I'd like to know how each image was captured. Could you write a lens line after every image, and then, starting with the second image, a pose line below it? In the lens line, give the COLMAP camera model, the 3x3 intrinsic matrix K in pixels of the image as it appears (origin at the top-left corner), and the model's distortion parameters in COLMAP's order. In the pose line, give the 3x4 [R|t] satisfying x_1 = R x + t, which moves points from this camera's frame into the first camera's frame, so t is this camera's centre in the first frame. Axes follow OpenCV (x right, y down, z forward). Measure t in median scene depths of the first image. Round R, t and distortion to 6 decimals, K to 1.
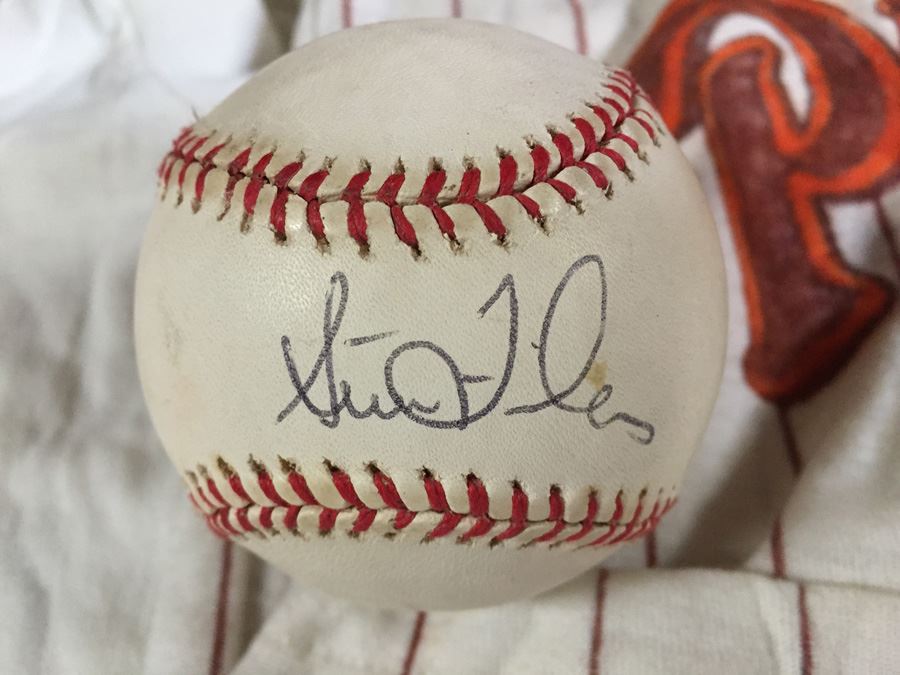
lens RADIAL K [[785.7, 0, 450.0], [0, 785.7, 337.5], [0, 0, 1]] dist [0.109402, -0.198223]
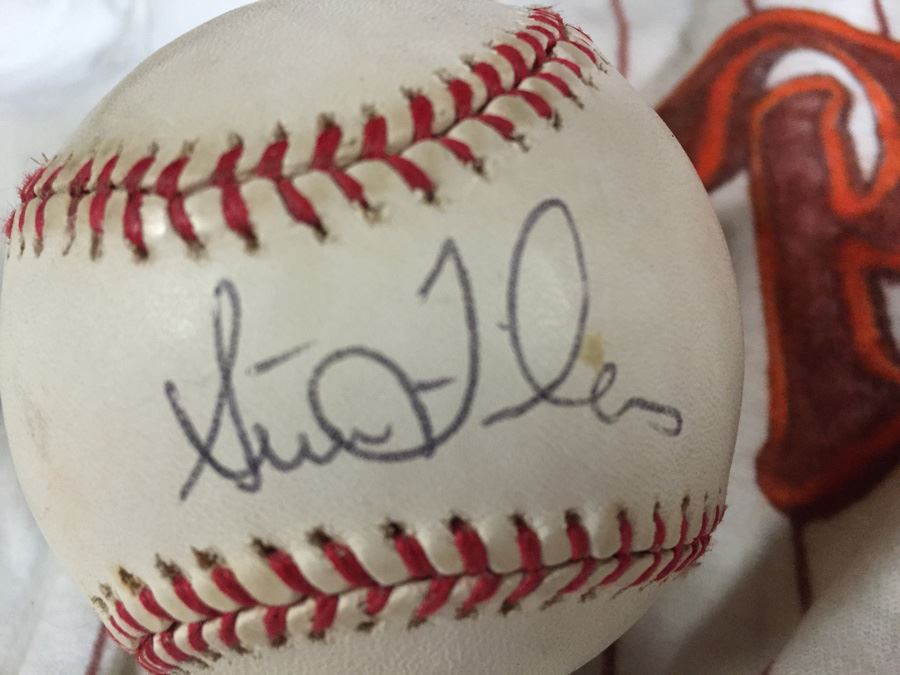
lens RADIAL K [[785.7, 0, 450.0], [0, 785.7, 337.5], [0, 0, 1]] dist [0.109402, -0.198223]
pose [[0.979749, -0.198048, 0.029485, 0.033601], [0.200061, 0.974316, -0.103362, 0.085226], [-0.008257, 0.107167, 0.994207, 0.251245]]
